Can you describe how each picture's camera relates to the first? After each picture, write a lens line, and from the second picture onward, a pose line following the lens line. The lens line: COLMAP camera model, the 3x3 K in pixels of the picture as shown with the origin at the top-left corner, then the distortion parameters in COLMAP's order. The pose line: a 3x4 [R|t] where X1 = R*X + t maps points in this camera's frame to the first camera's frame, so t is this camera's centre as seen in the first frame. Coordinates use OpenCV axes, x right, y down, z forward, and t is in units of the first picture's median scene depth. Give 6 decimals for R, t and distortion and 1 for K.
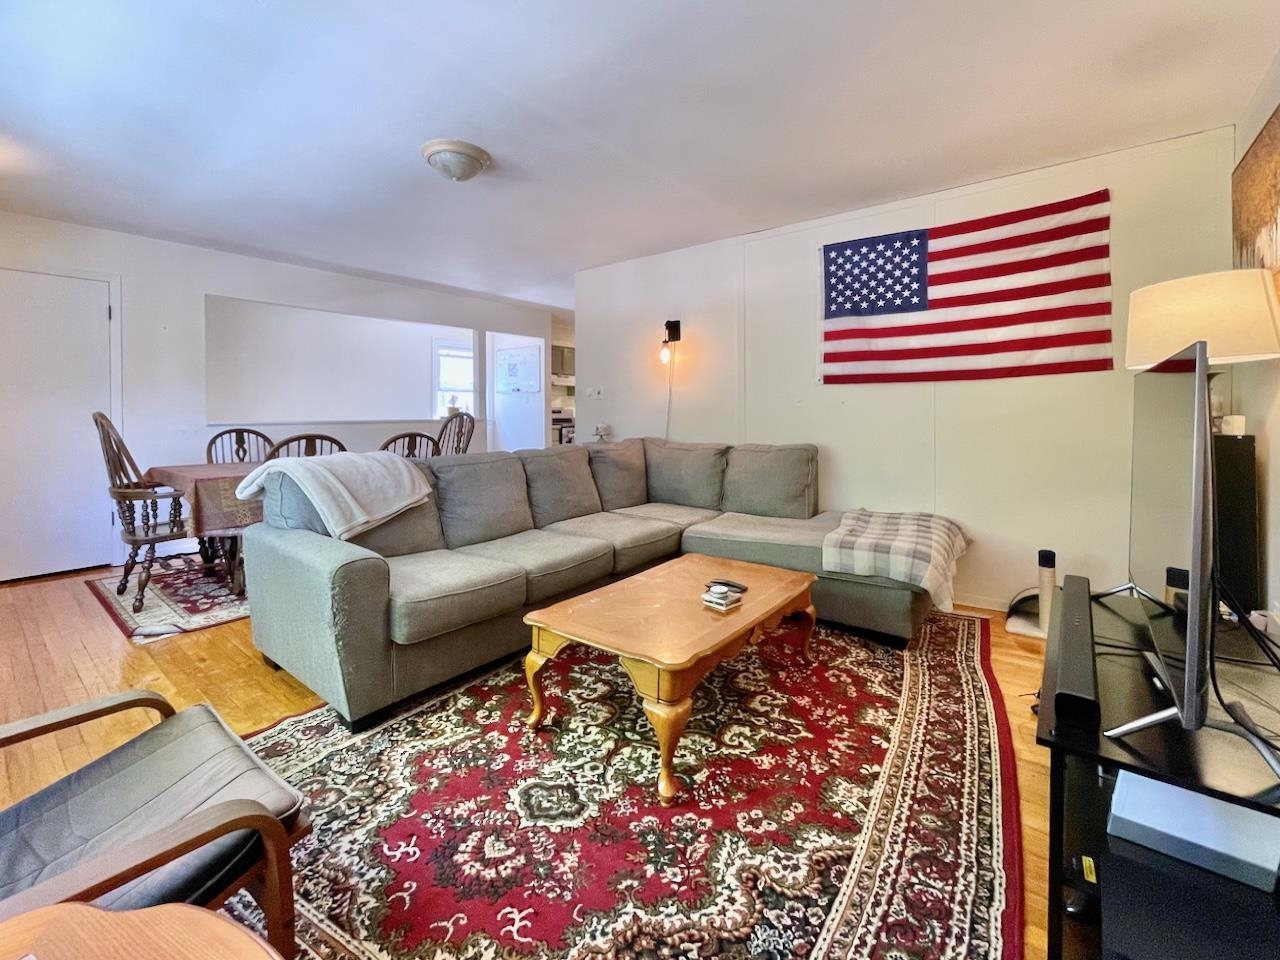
lens RADIAL K [[553.6, 0, 634.8], [0, 553.6, 411.6], [0, 0, 1]] dist [-0.001866, -0.000411]
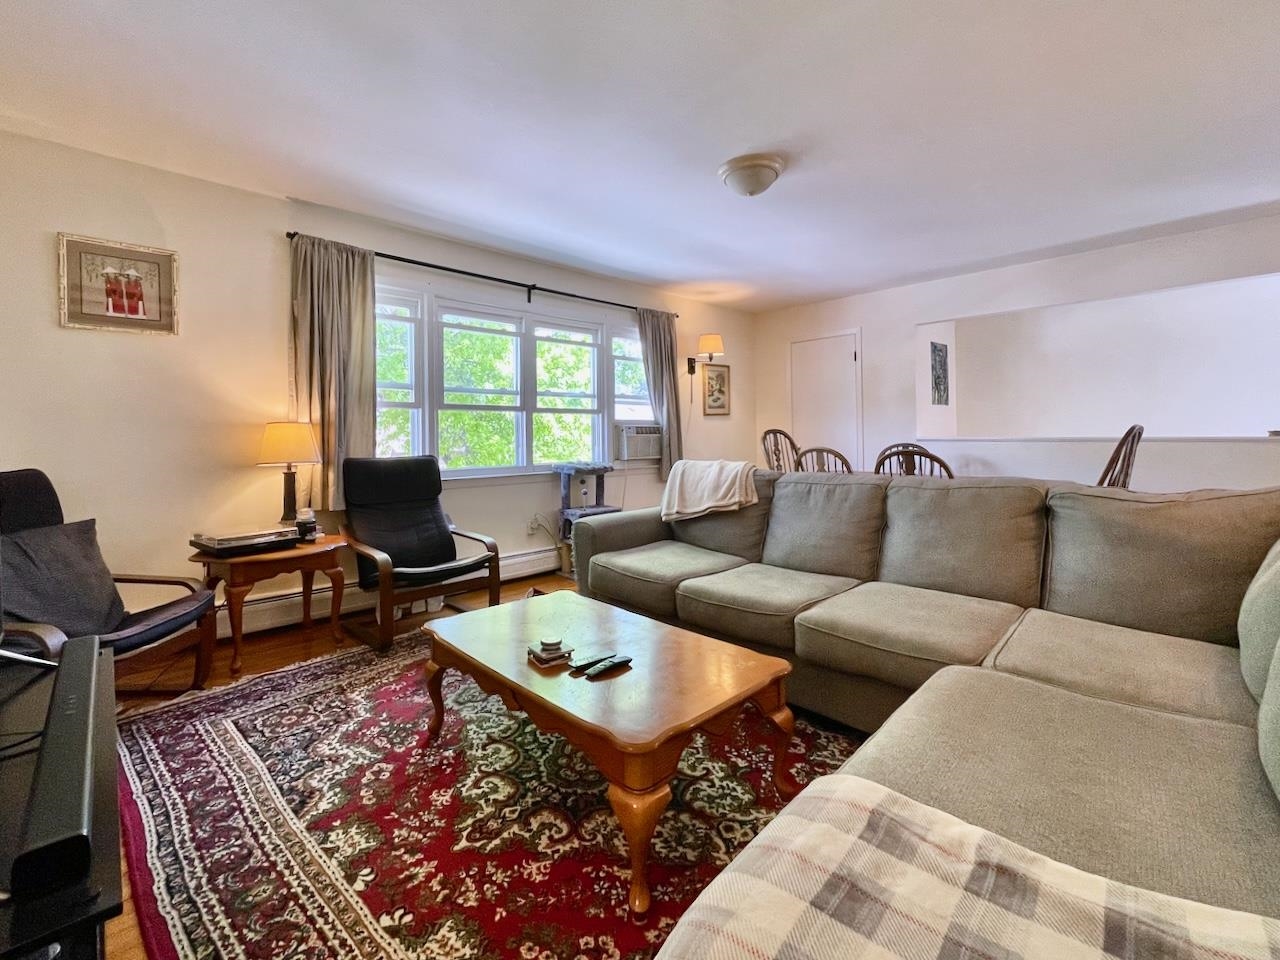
lens RADIAL K [[557.3, 0, 633.4], [0, 557.3, 439.9], [0, 0, 1]] dist [-0.002016, -0.000362]
pose [[-0.141181, 0.010884, -0.989924, 1.195187], [0.010236, 0.999902, 0.009534, 0.018086], [0.989931, -0.008787, -0.141279, 1.559181]]
